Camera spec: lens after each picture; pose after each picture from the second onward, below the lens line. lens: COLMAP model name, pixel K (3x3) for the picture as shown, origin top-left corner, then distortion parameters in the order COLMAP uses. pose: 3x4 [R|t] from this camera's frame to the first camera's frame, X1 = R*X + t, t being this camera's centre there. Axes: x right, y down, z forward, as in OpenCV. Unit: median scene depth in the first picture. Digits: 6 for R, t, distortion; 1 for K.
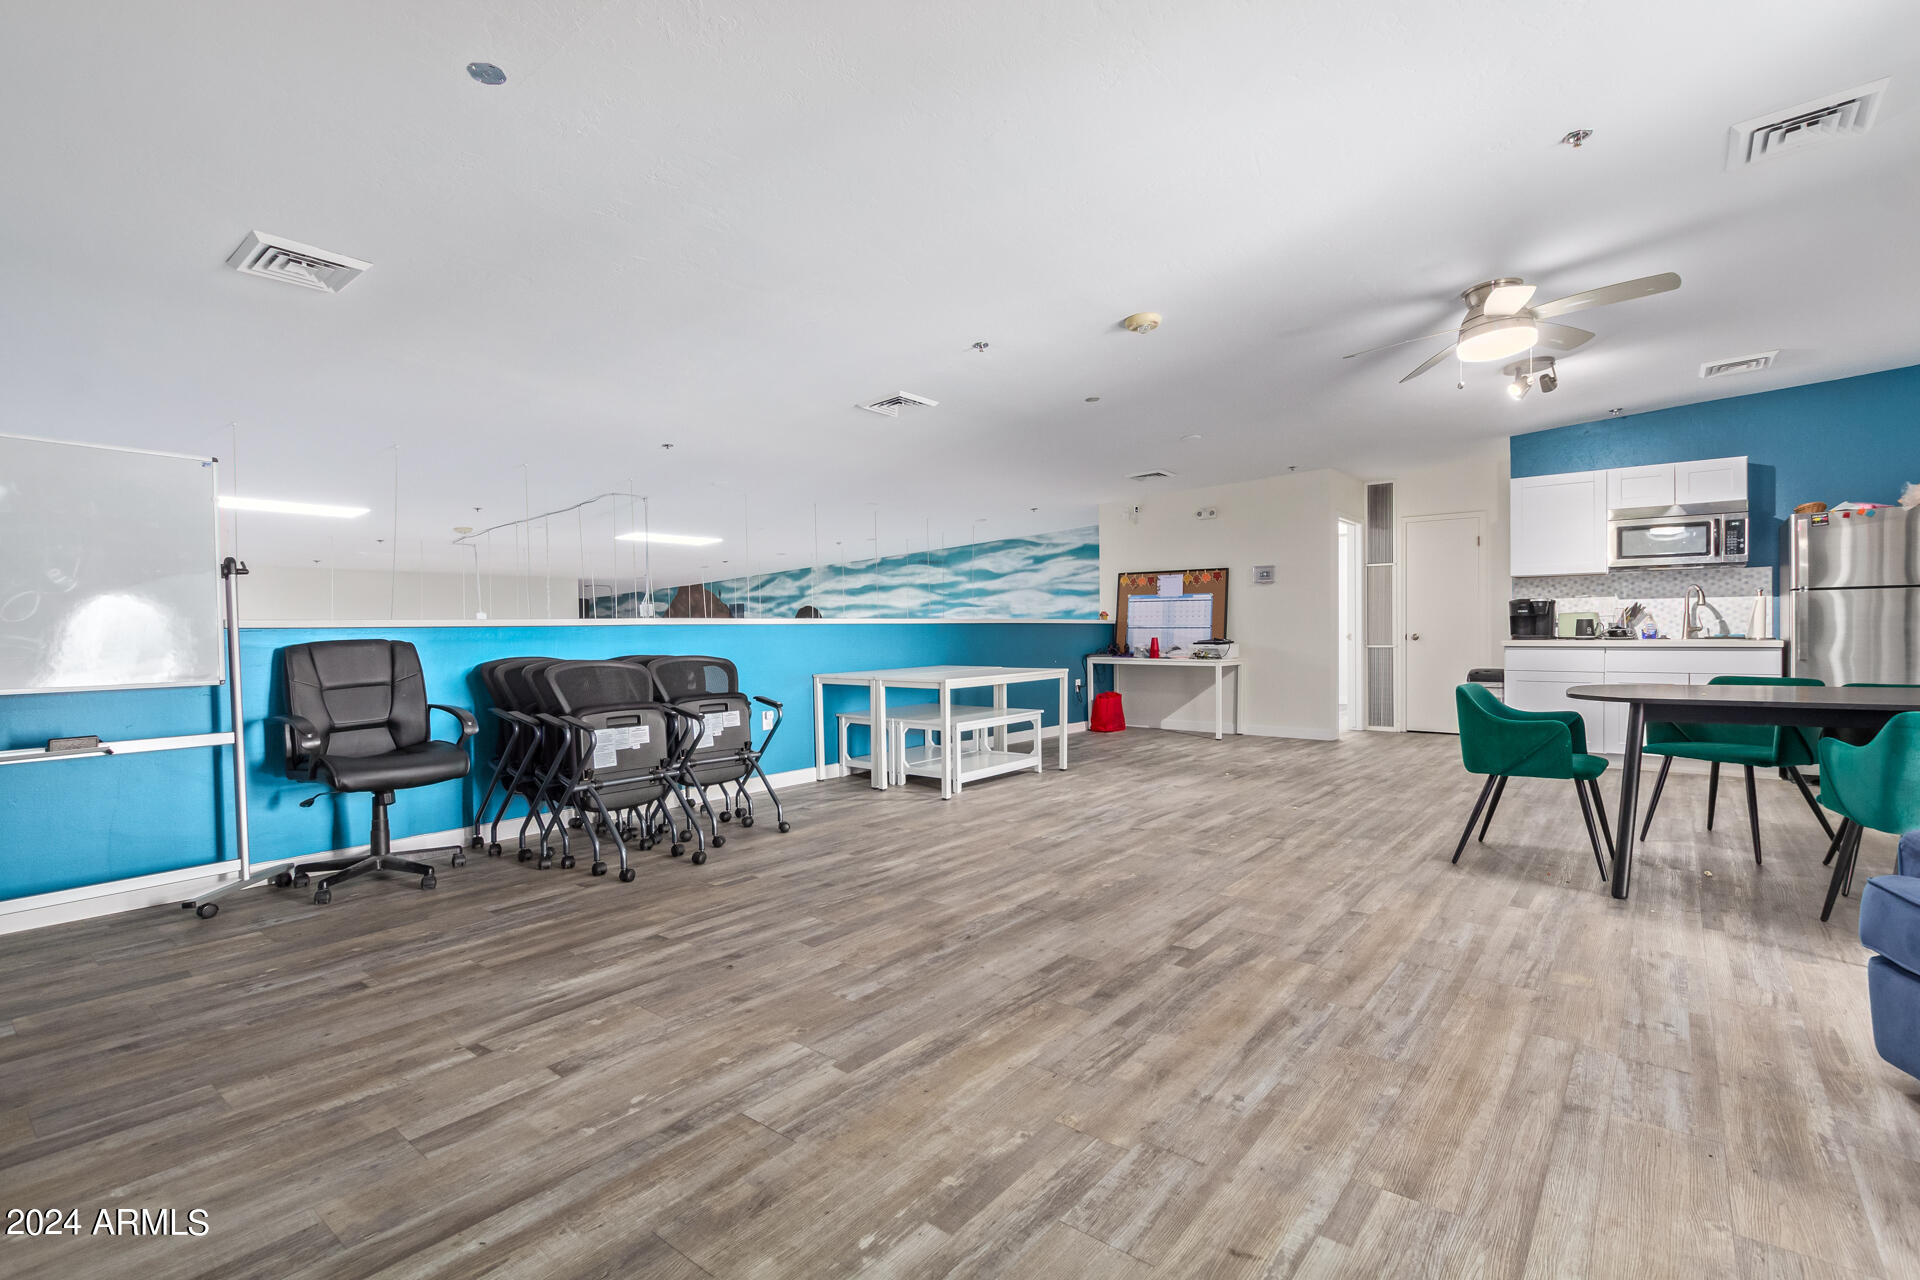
lens RADIAL K [[878.6, 0, 960.0], [0, 878.6, 640.0], [0, 0, 1]] dist [0.003714, -0.000565]
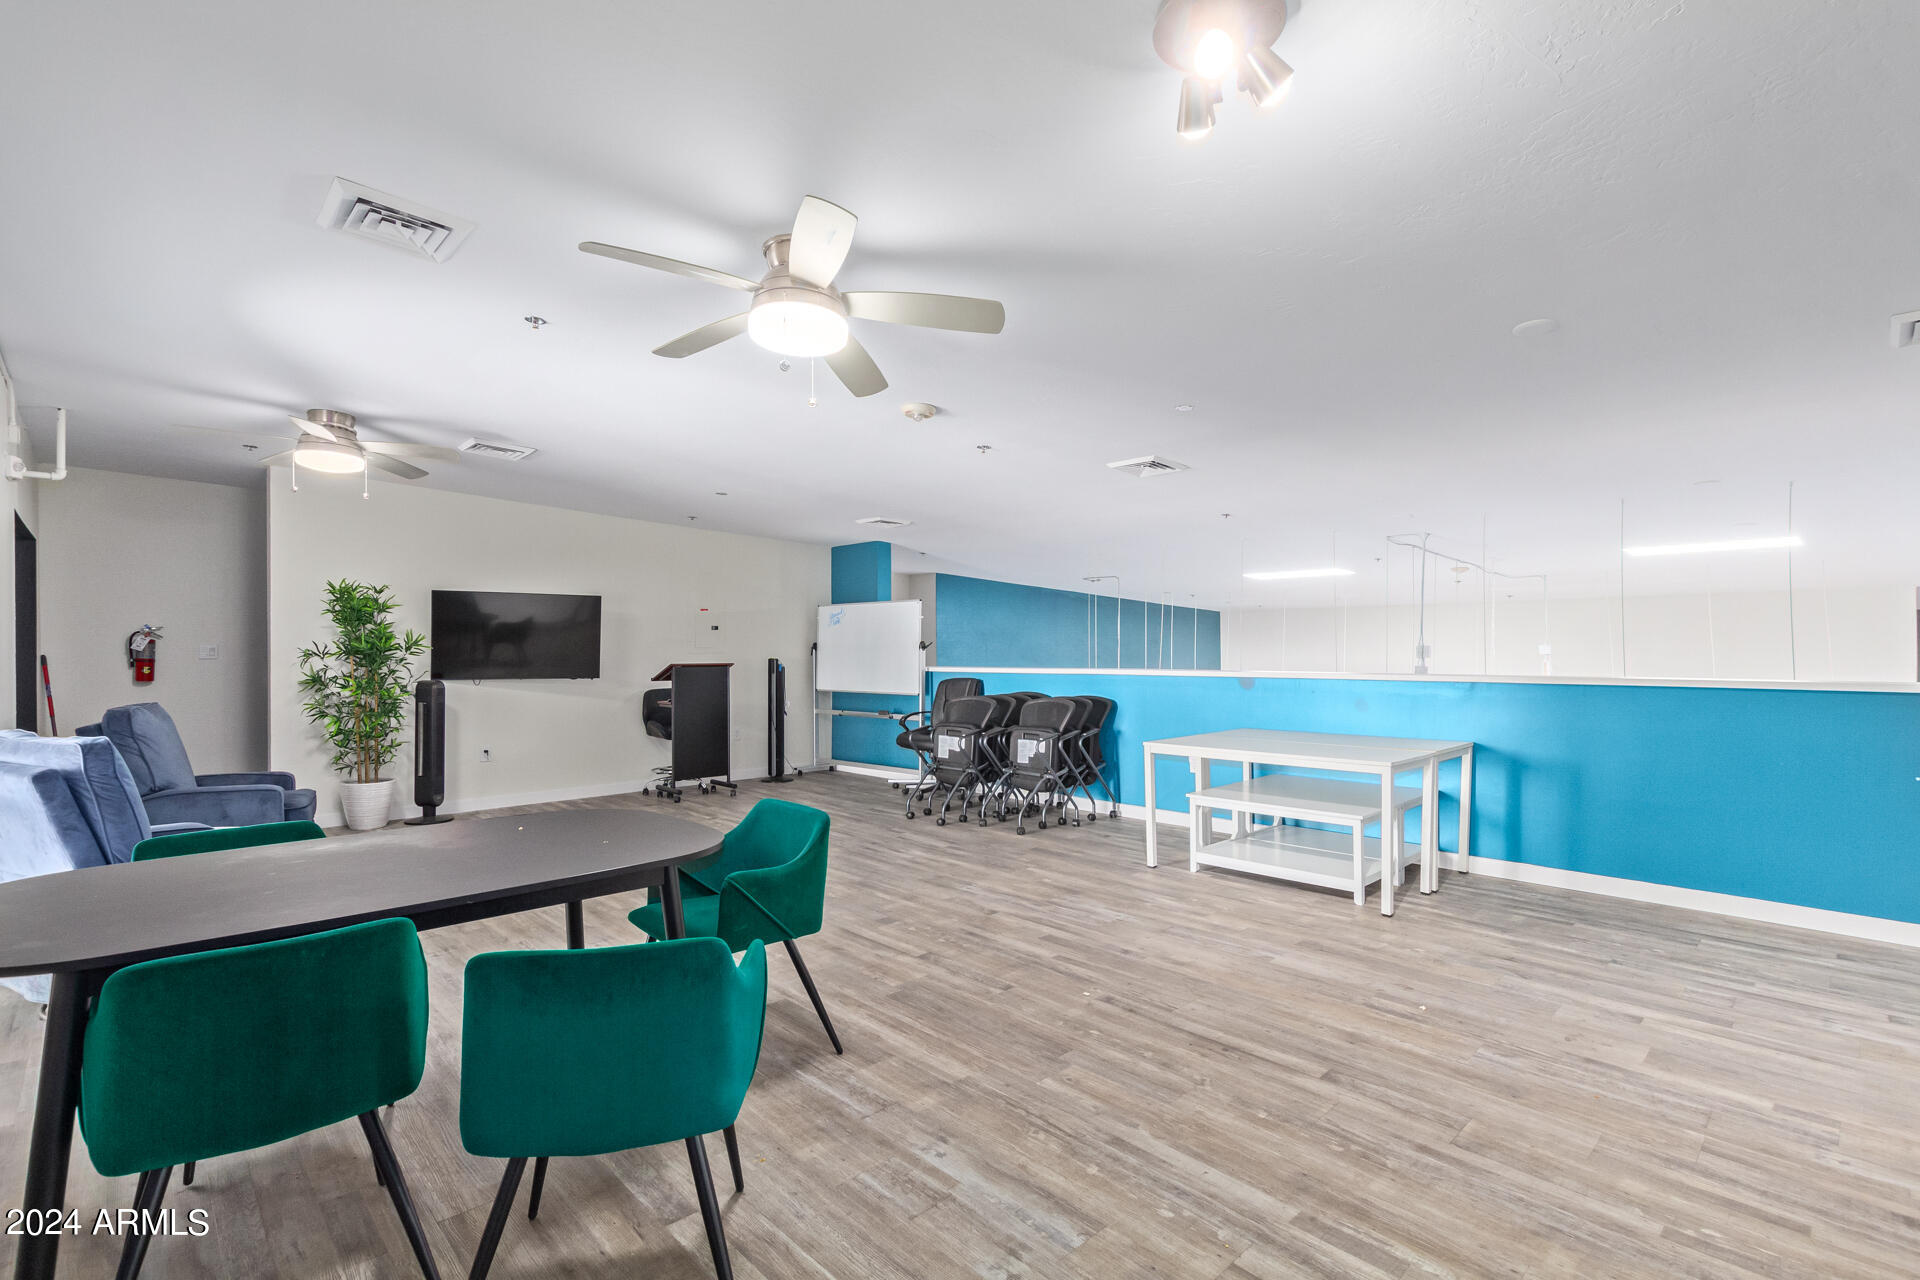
lens RADIAL K [[878.6, 0, 960.0], [0, 878.6, 640.0], [0, 0, 1]] dist [0.003714, -0.000565]
pose [[-0.139759, -0.001047, -0.990185, 1.262087], [-0.003964, 0.999992, -0.000498, -0.085599], [0.990178, 0.003855, -0.139762, 1.209840]]
